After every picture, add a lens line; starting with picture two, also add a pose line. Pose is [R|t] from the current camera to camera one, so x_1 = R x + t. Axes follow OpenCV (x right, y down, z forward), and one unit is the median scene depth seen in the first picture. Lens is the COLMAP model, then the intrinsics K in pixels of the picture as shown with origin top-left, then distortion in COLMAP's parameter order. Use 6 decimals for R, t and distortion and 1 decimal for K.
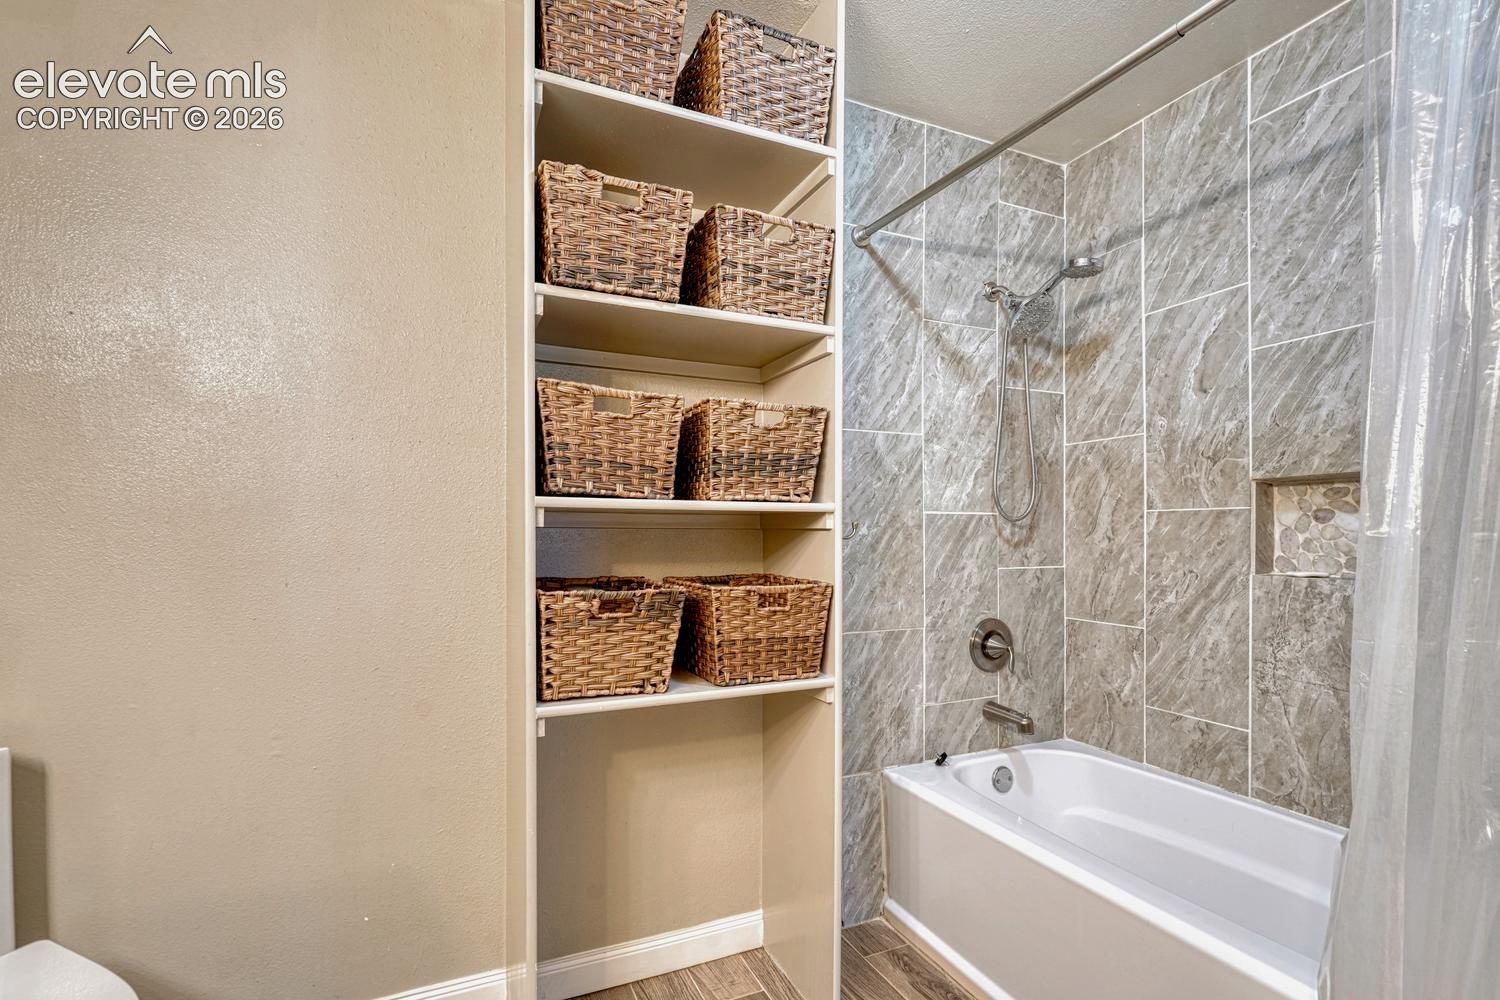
lens RADIAL K [[679.6, 0, 751.4], [0, 679.6, 539.0], [0, 0, 1]] dist [-0.002580, 0.001553]
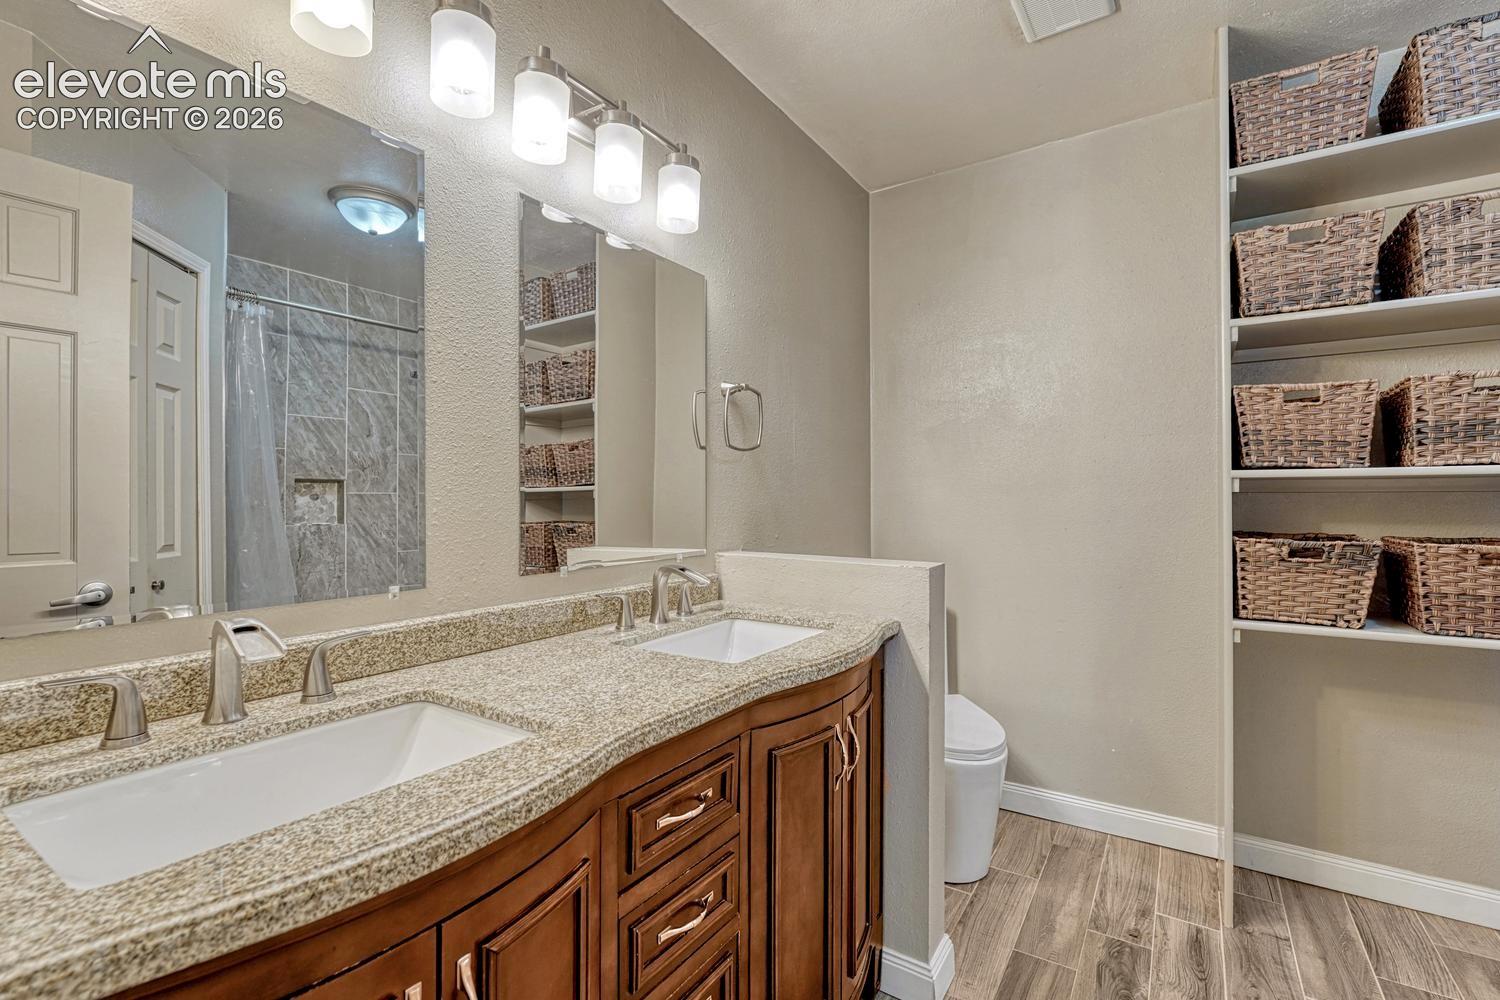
lens RADIAL K [[679.6, 0, 753.0], [0, 679.6, 498.2], [0, 0, 1]] dist [-0.002580, 0.001553]
pose [[0.536547, -0.006222, -0.843848, 0.316330], [-0.004039, 0.999942, -0.009941, 0.012082], [0.843861, 0.008742, 0.536491, -0.555511]]
